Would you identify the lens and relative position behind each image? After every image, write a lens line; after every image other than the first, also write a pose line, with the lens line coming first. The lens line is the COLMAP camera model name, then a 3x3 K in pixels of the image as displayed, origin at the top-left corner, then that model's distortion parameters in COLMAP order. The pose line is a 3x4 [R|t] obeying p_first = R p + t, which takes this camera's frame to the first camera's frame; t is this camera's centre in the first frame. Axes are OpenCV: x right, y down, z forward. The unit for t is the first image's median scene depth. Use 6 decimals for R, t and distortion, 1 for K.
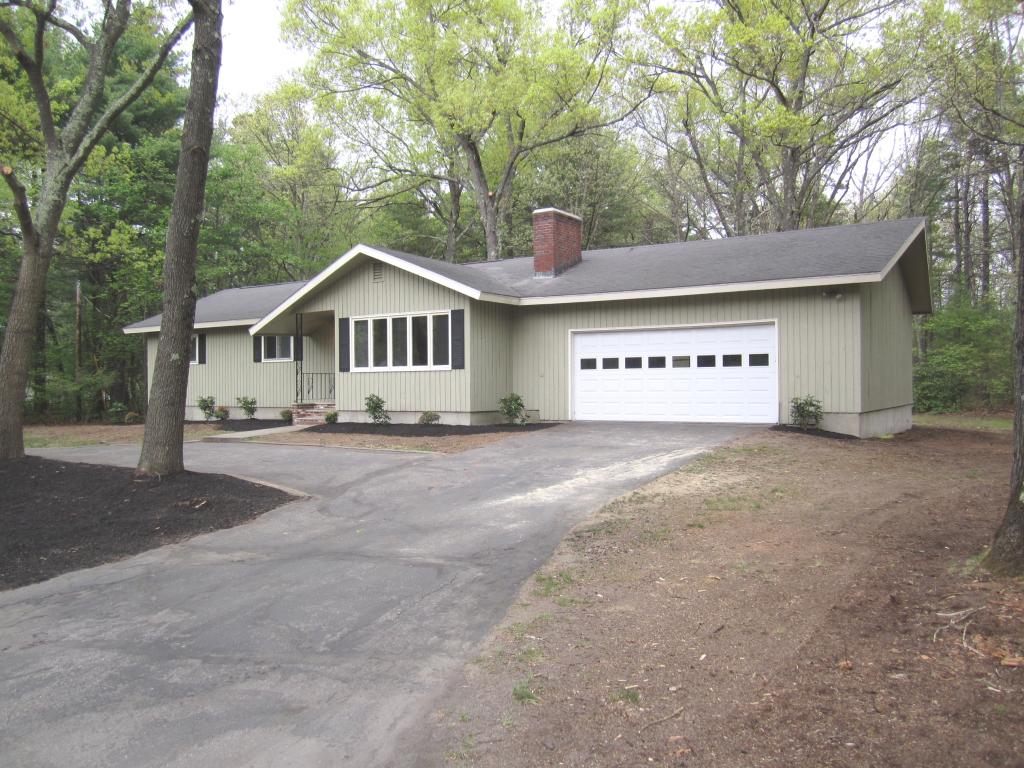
lens RADIAL K [[835.2, 0, 506.6], [0, 835.2, 387.5], [0, 0, 1]] dist [-0.067856, 0.024690]
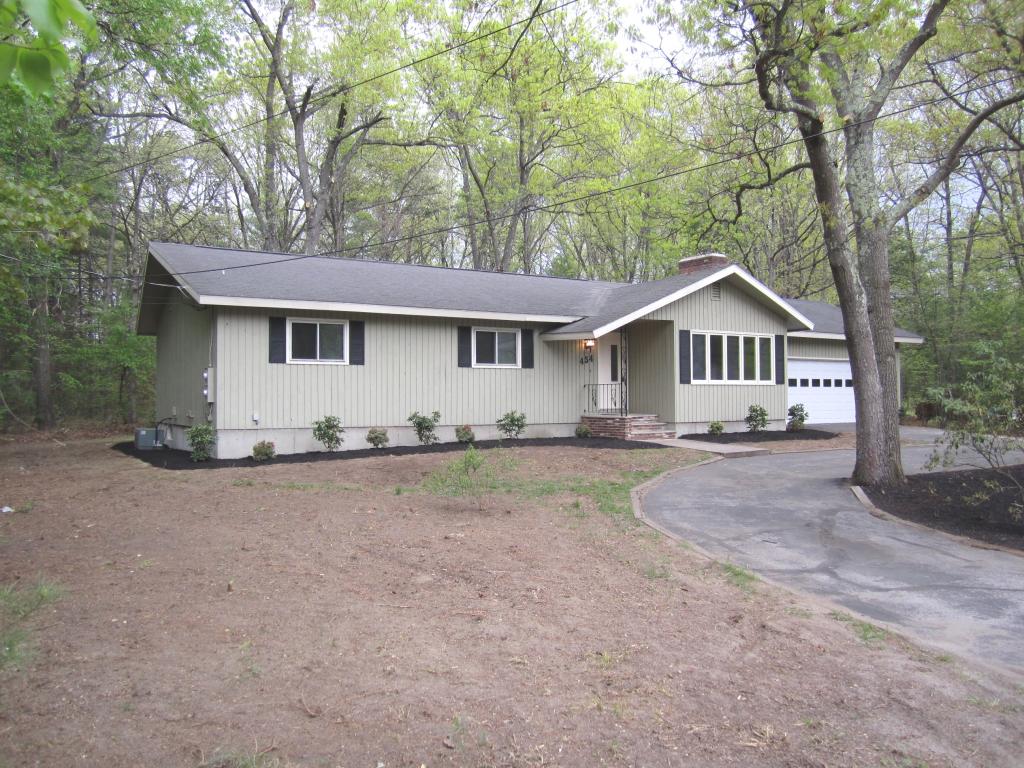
lens RADIAL K [[835.2, 0, 506.6], [0, 835.2, 387.5], [0, 0, 1]] dist [-0.067856, 0.024690]
pose [[0.420883, 0.018719, 0.906922, -1.192636], [0.002872, 0.999755, -0.021968, 0.006852], [-0.907111, 0.011851, 0.420726, 0.779713]]
